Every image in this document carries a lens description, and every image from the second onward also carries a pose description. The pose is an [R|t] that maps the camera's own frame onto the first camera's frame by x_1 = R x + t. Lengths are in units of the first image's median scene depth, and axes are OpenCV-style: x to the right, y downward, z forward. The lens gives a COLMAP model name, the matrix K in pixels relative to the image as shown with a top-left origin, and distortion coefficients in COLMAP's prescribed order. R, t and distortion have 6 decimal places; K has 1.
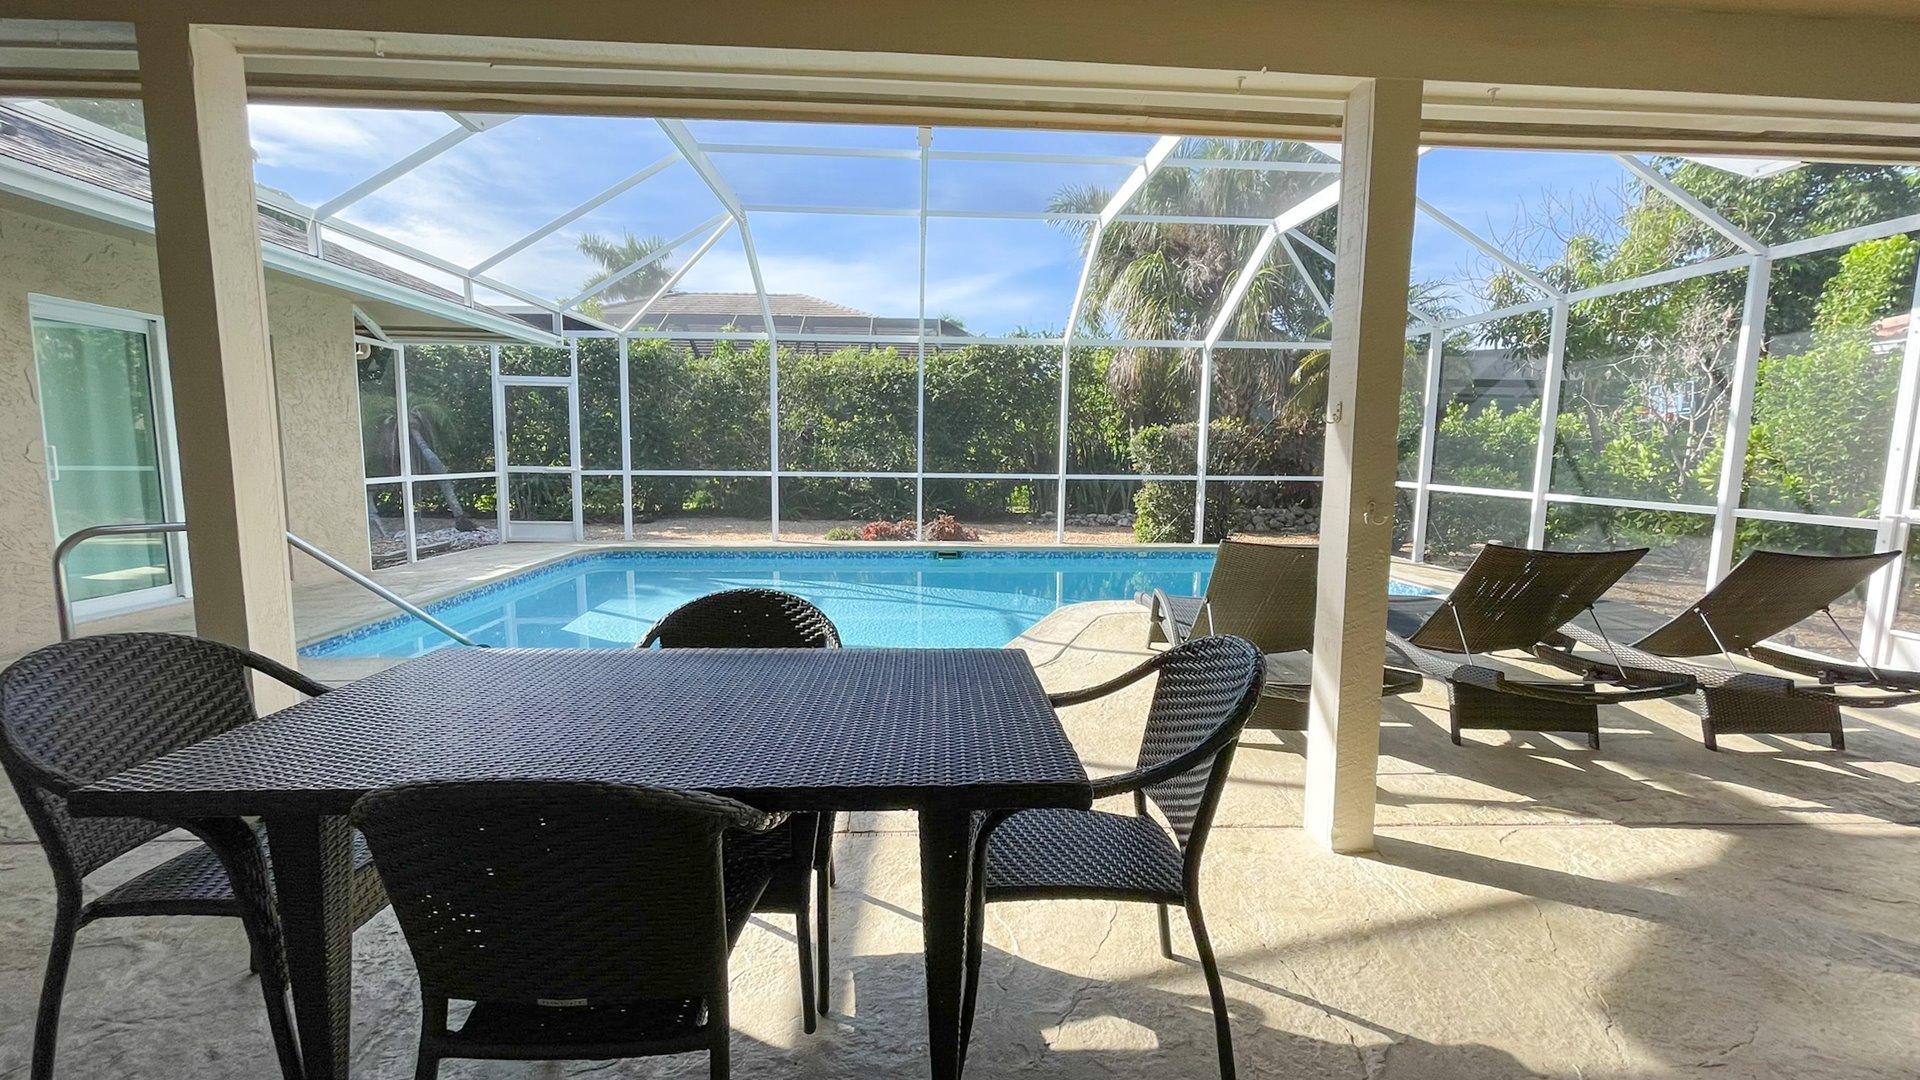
lens RADIAL K [[783.9, 0, 960.7], [0, 783.9, 537.5], [0, 0, 1]] dist [0.001649, 0.000453]
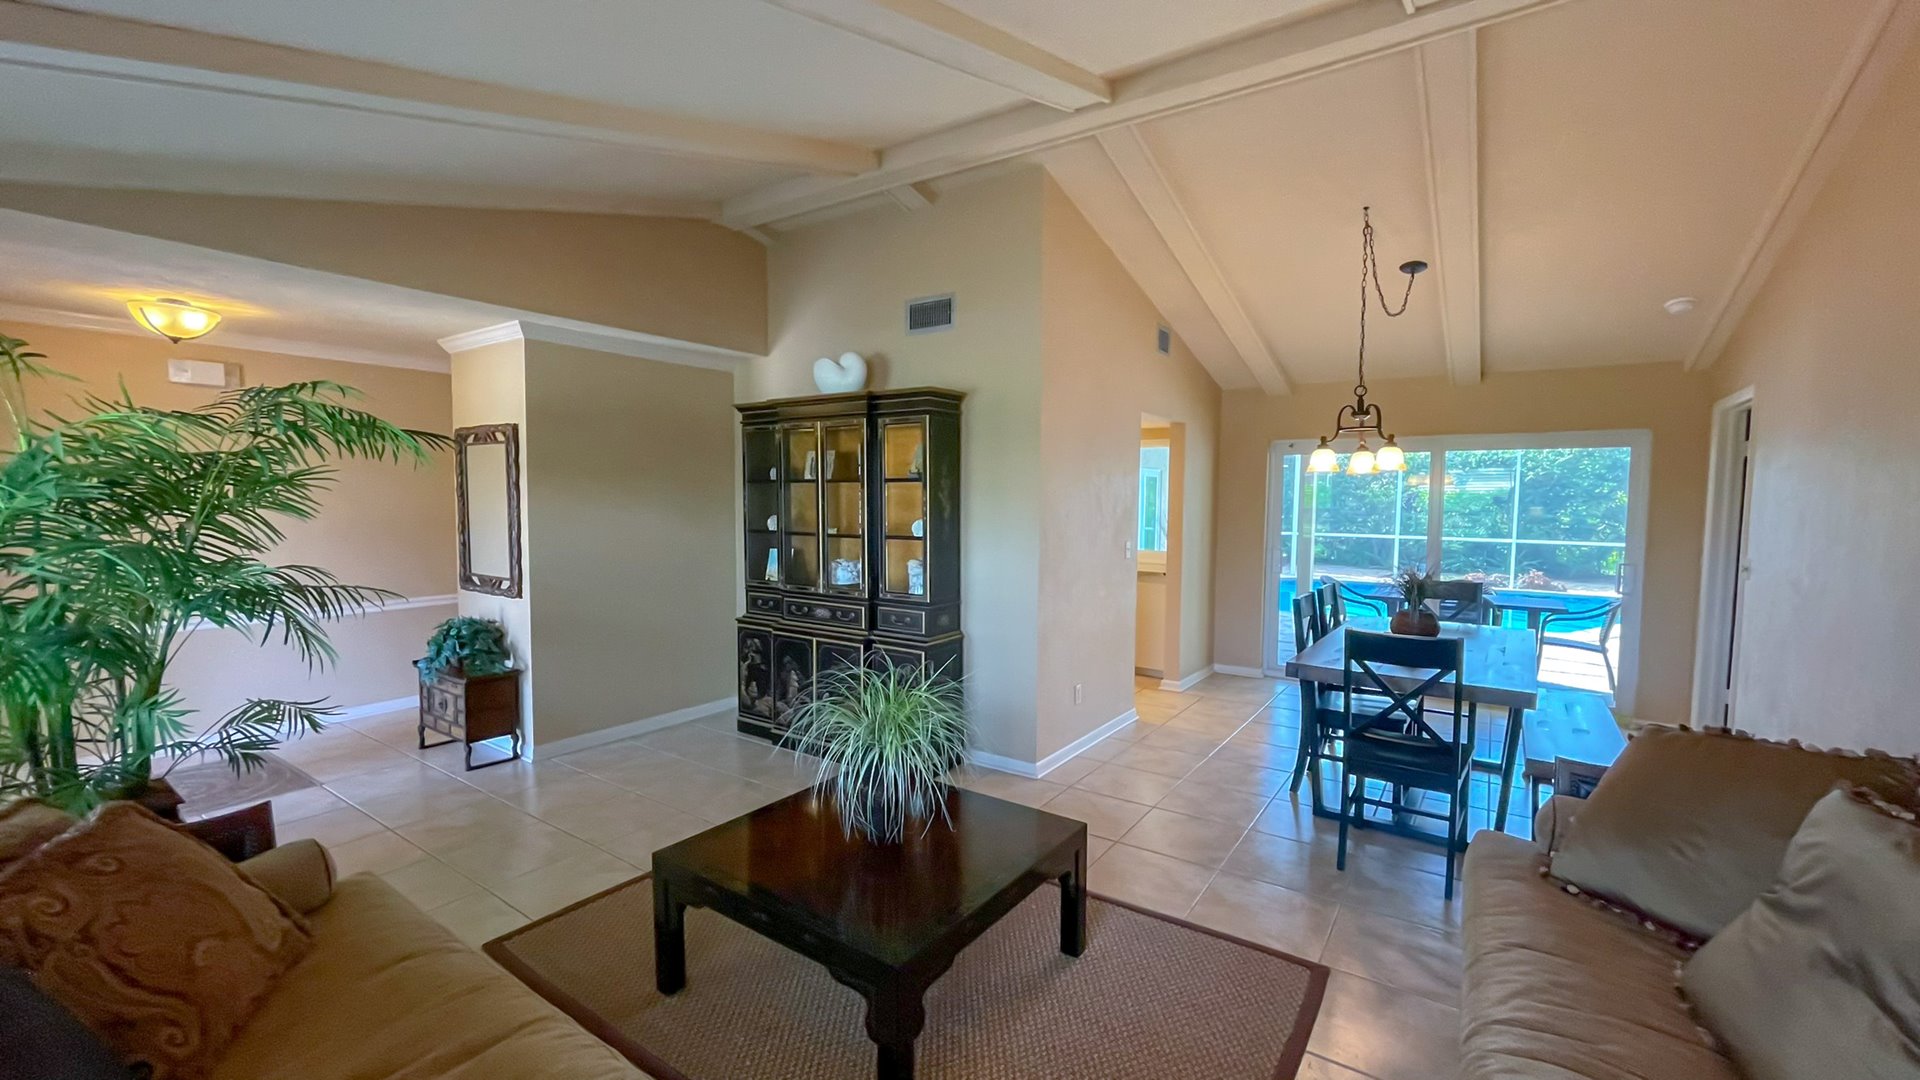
lens RADIAL K [[783.9, 0, 968.5], [0, 783.9, 548.4], [0, 0, 1]] dist [0.001649, 0.000453]
pose [[0.797245, 0.041442, -0.602232, 0.011107], [-0.071690, 0.997080, -0.026292, 0.029591], [0.599384, 0.064135, 0.797888, -0.511253]]
